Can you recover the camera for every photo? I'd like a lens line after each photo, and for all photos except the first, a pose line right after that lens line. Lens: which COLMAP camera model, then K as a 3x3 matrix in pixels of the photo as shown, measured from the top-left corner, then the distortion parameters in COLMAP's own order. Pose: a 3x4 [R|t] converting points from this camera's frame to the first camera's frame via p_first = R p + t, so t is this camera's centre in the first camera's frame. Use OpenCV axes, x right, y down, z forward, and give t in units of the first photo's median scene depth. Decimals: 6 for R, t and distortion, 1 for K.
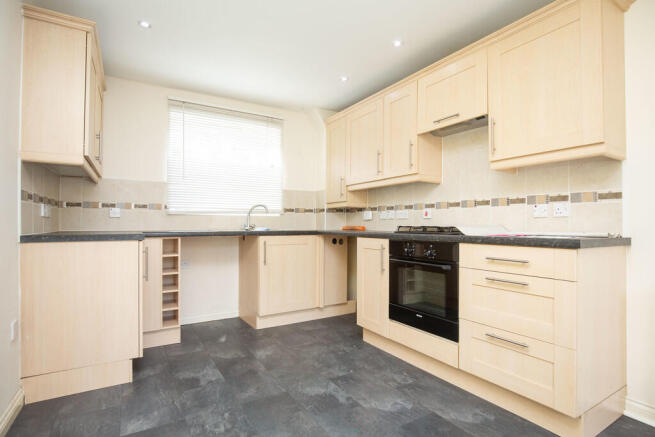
lens RADIAL K [[335.8, 0, 327.5], [0, 335.8, 218.5], [0, 0, 1]] dist [-0.017620, 0.000810]
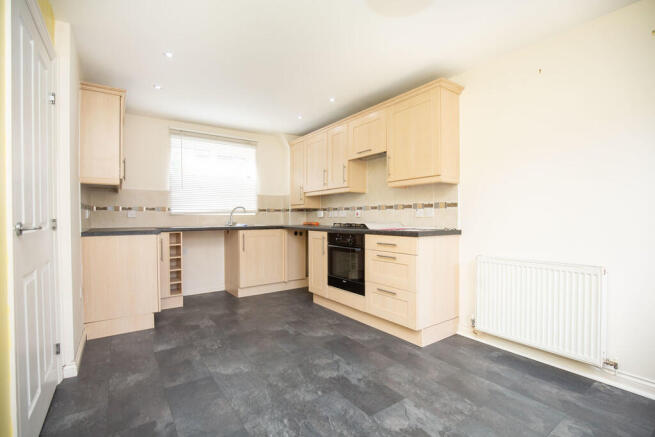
lens RADIAL K [[305.7, 0, 327.5], [0, 305.7, 218.5], [0, 0, 1]] dist [-0.027054, 0.000110]
pose [[0.997420, -0.006212, 0.071515, 0.093036], [0.004769, 0.999782, 0.020330, -0.026777], [-0.071625, -0.019937, 0.997232, -0.373854]]
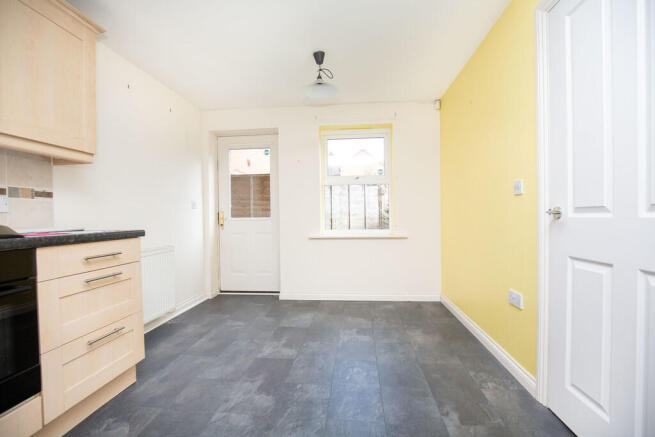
lens RADIAL K [[305.7, 0, 327.5], [0, 305.7, 218.5], [0, 0, 1]] dist [-0.027054, 0.000110]
pose [[-0.805782, -0.000019, 0.592213, -0.388603], [0.000519, 1.000000, 0.000739, 0.008882], [-0.592213, 0.000903, -0.805781, 0.970833]]
